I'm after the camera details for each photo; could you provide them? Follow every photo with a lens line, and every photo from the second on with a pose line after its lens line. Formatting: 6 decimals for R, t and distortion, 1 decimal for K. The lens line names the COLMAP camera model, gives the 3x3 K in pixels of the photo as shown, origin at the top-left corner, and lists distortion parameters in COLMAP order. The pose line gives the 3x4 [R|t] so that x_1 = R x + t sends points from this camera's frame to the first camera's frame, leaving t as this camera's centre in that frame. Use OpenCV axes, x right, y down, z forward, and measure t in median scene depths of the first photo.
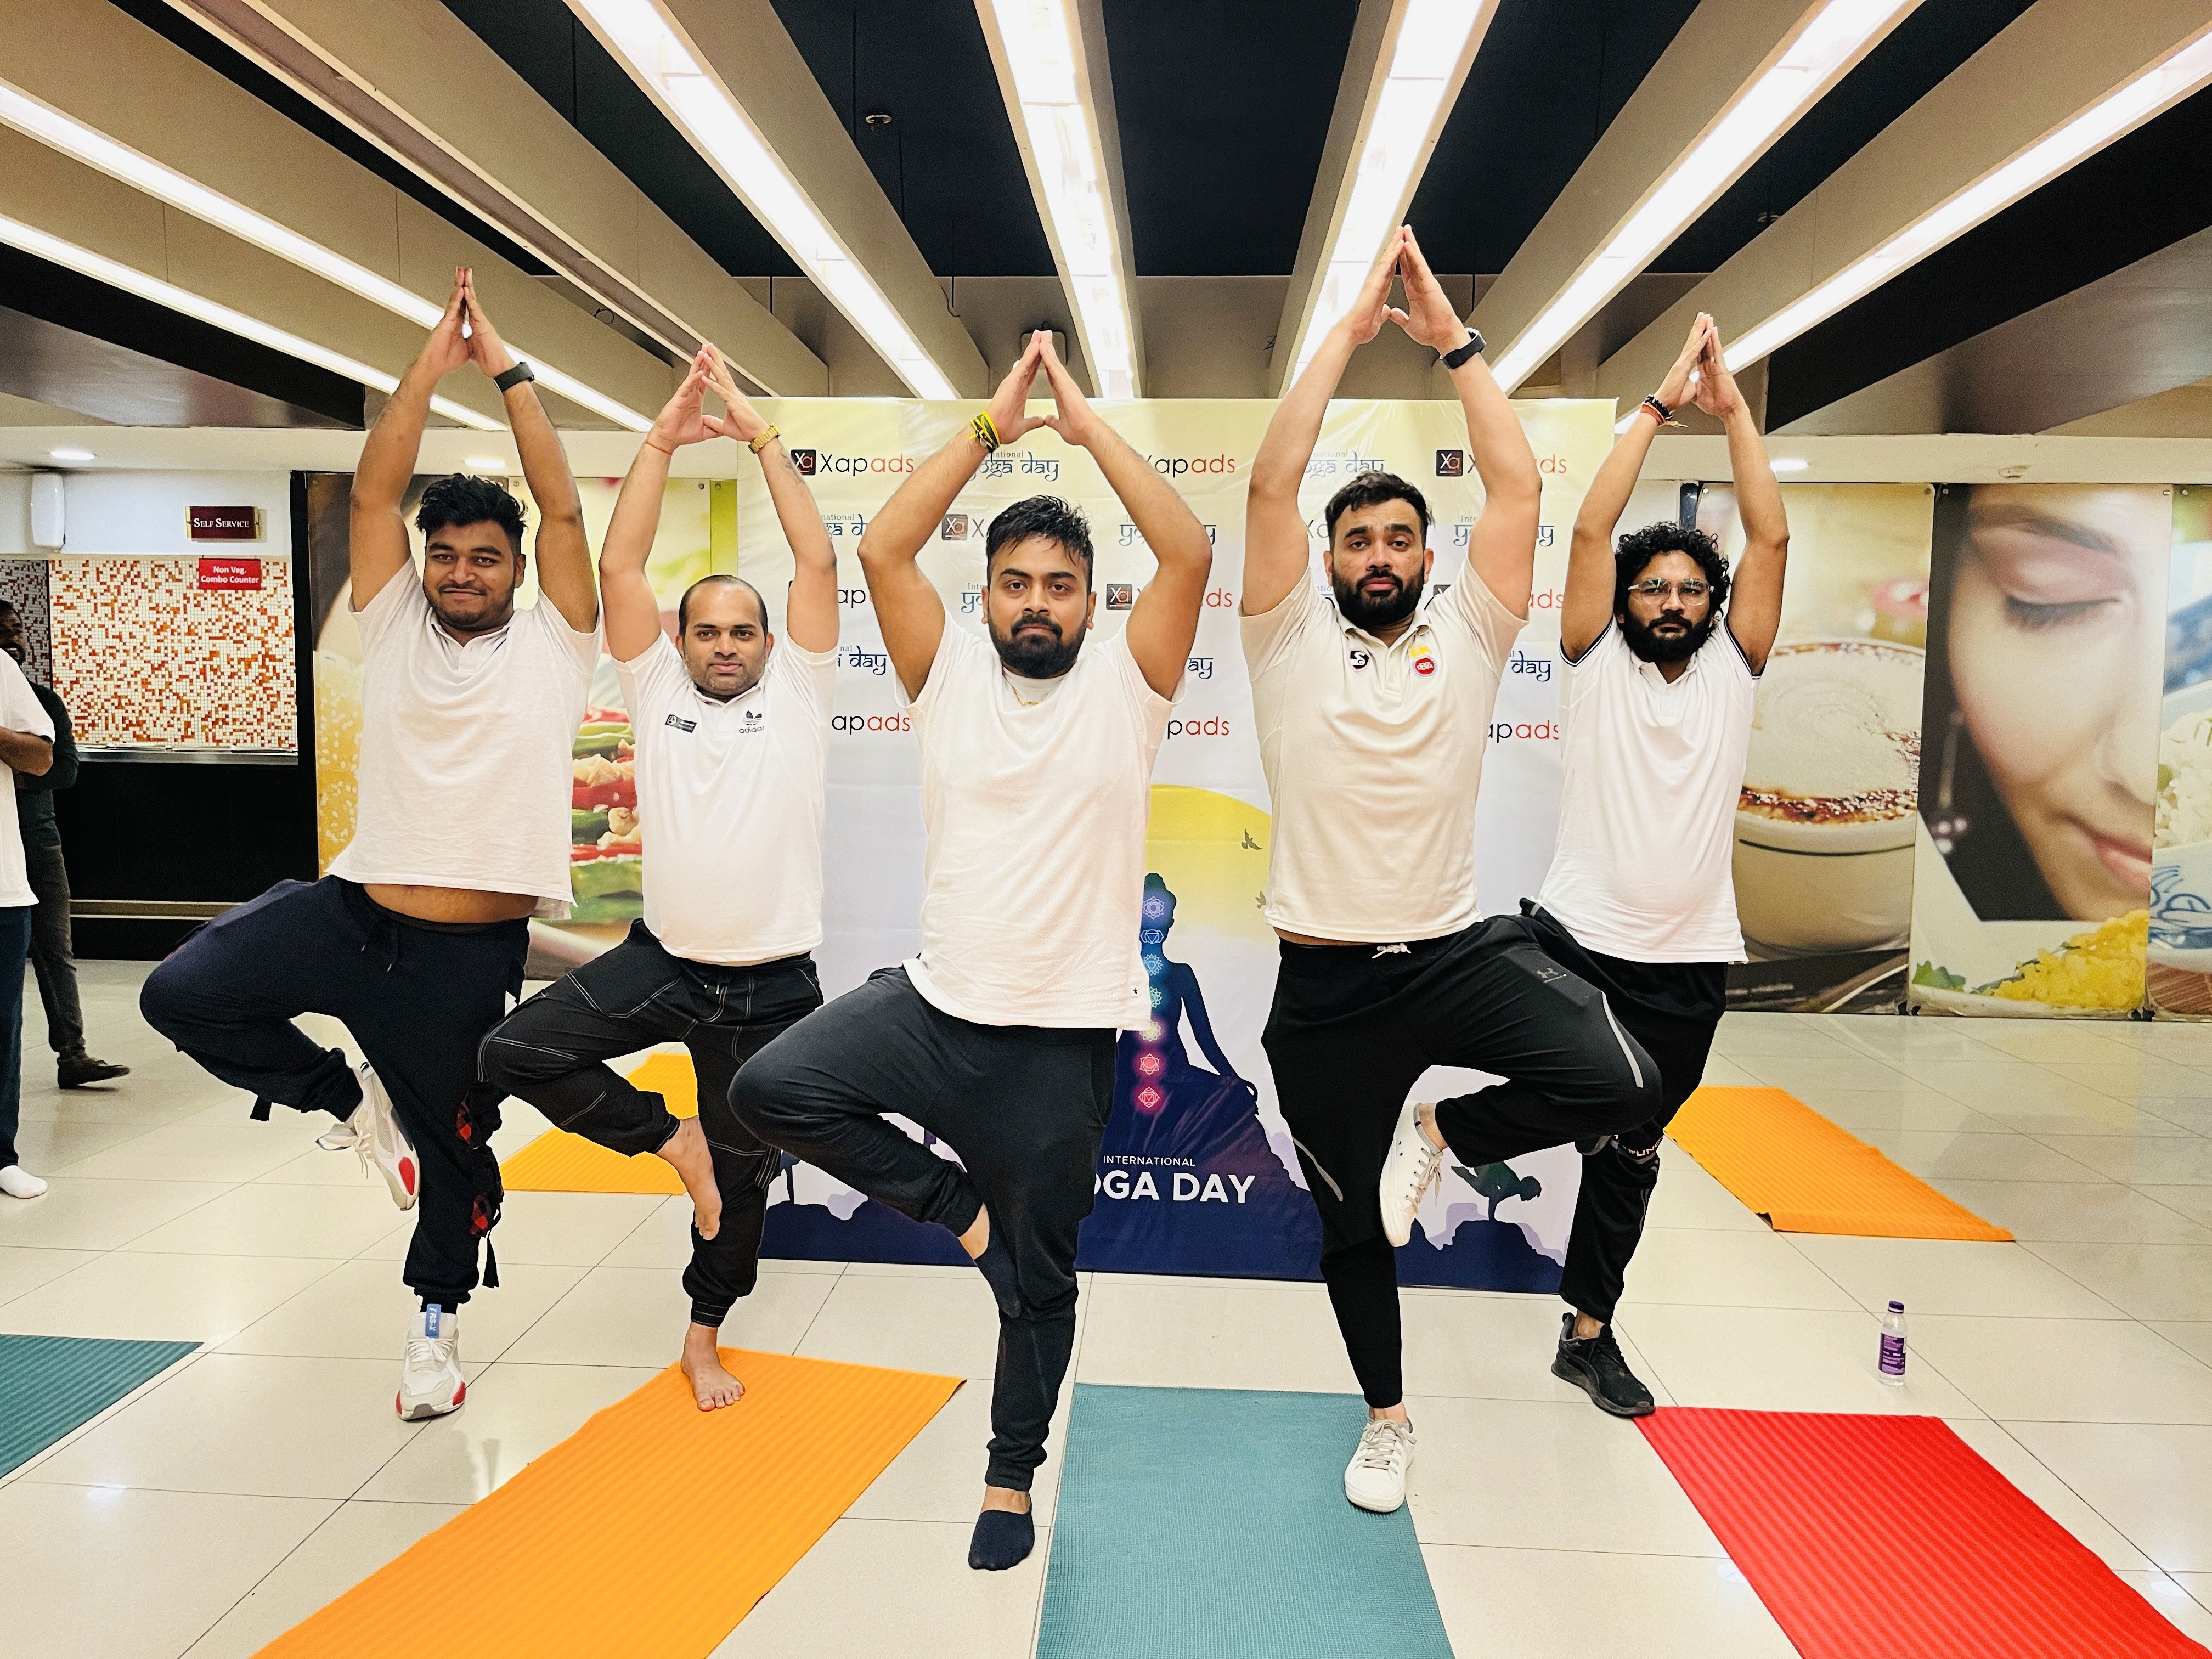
lens RADIAL K [[1687.5, 0, 1086.2], [0, 1687.5, 841.2], [0, 0, 1]] dist [0.028685, -0.001747]
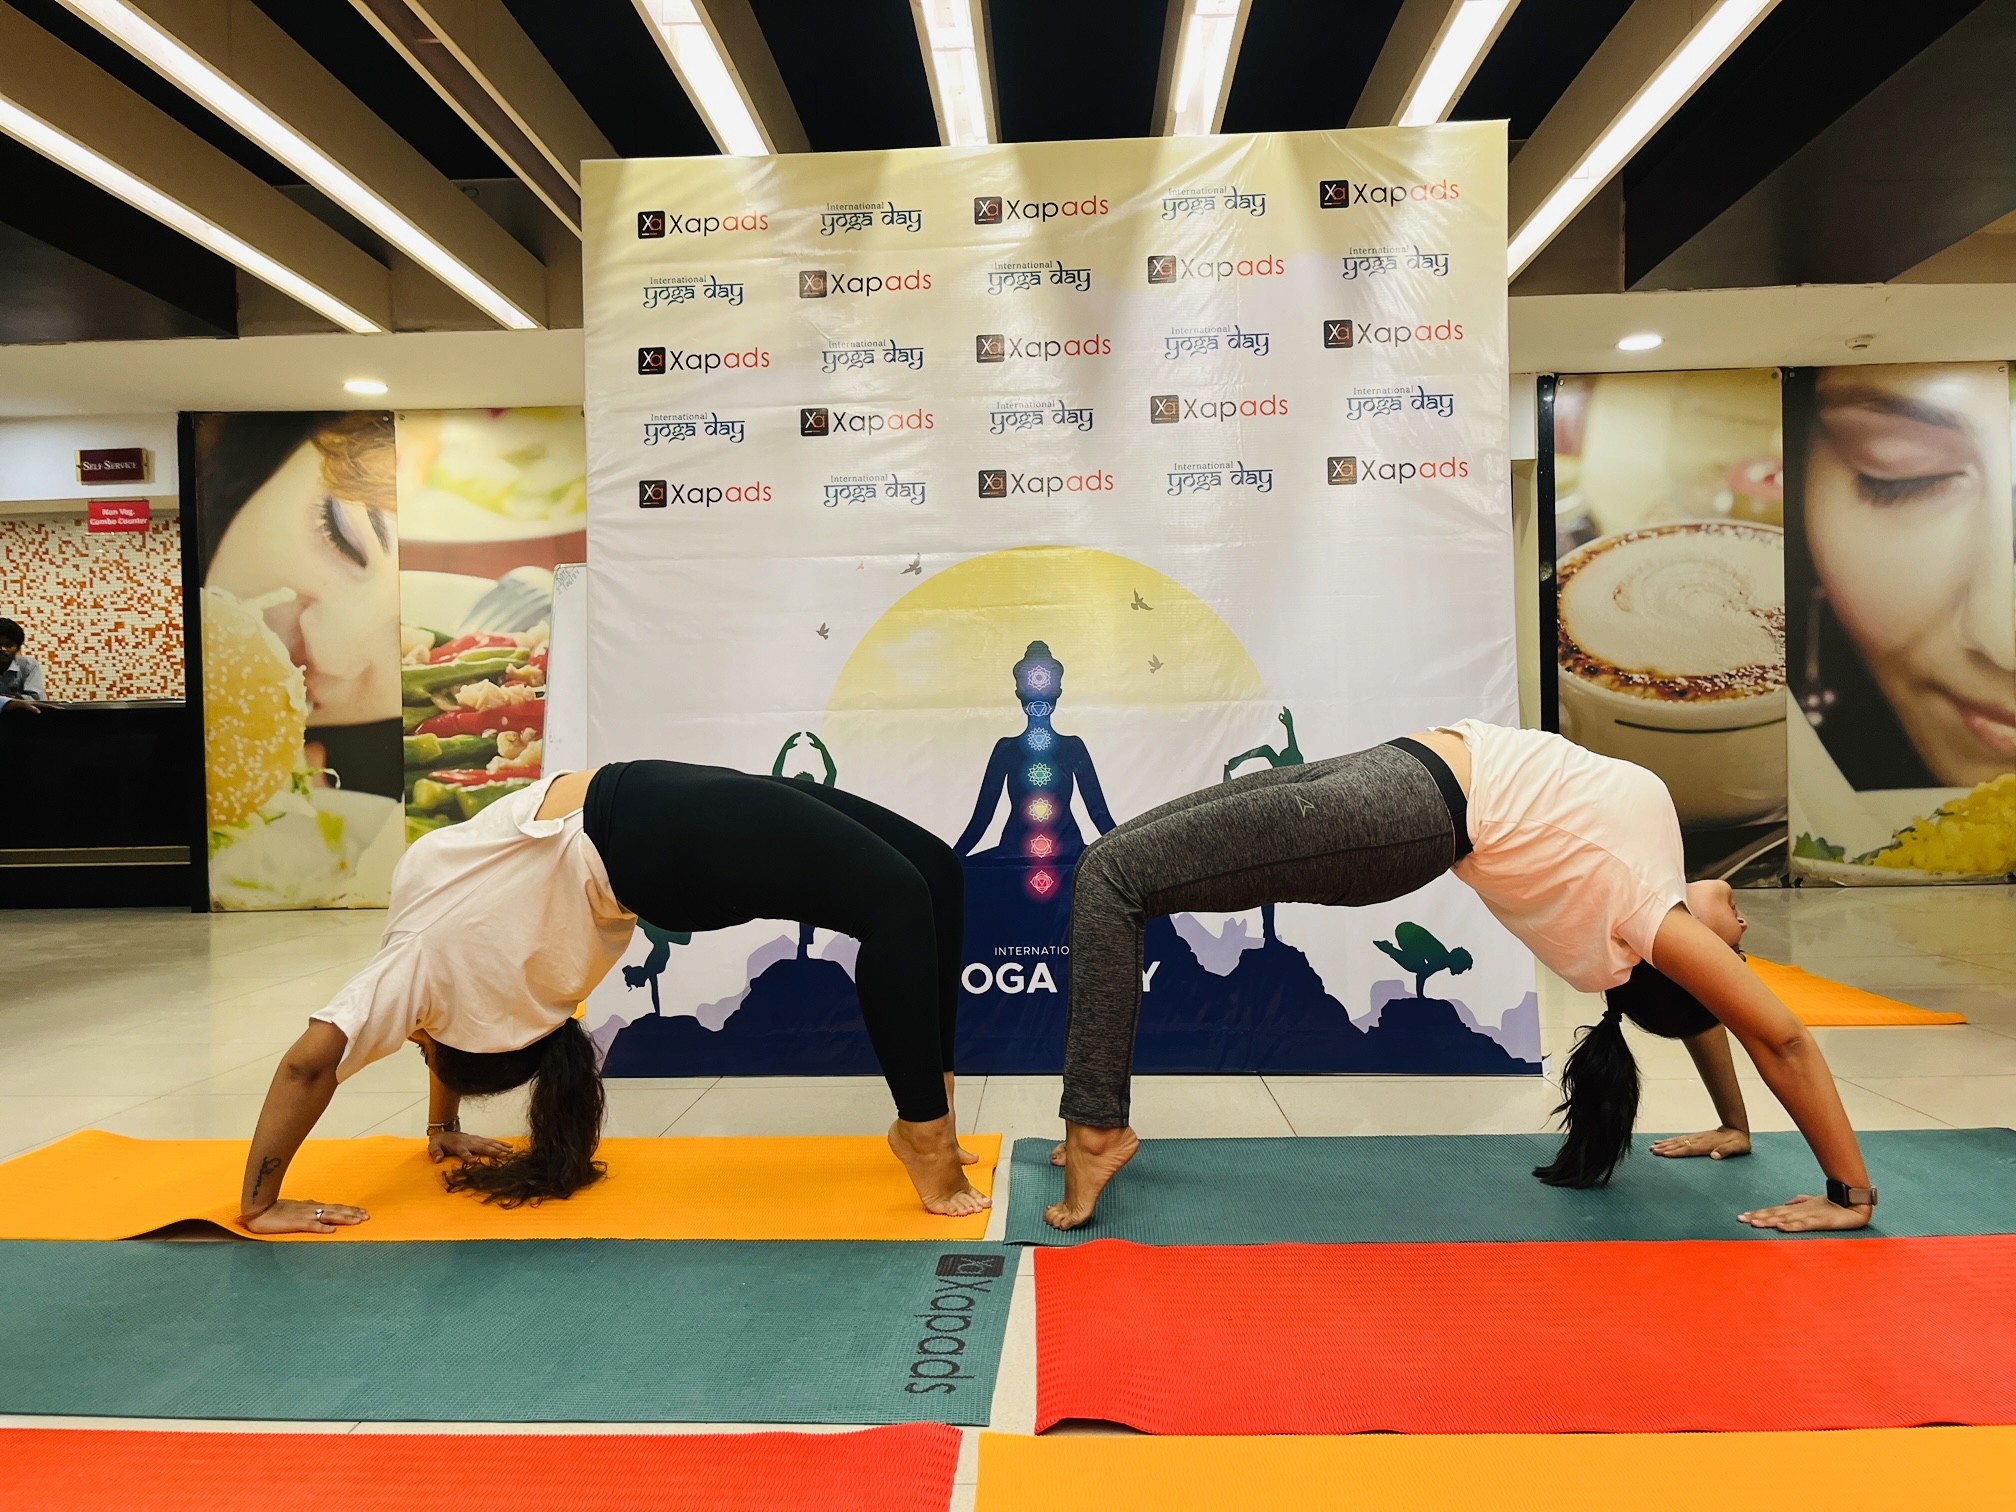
lens RADIAL K [[1535.8, 0, 1001.9], [0, 1535.8, 759.2], [0, 0, 1]] dist [0.061565, -0.078739]
pose [[0.999251, -0.034500, 0.017522, 0.001531], [0.035639, 0.996946, -0.069486, 0.074233], [-0.015071, 0.070058, 0.997429, 0.082114]]
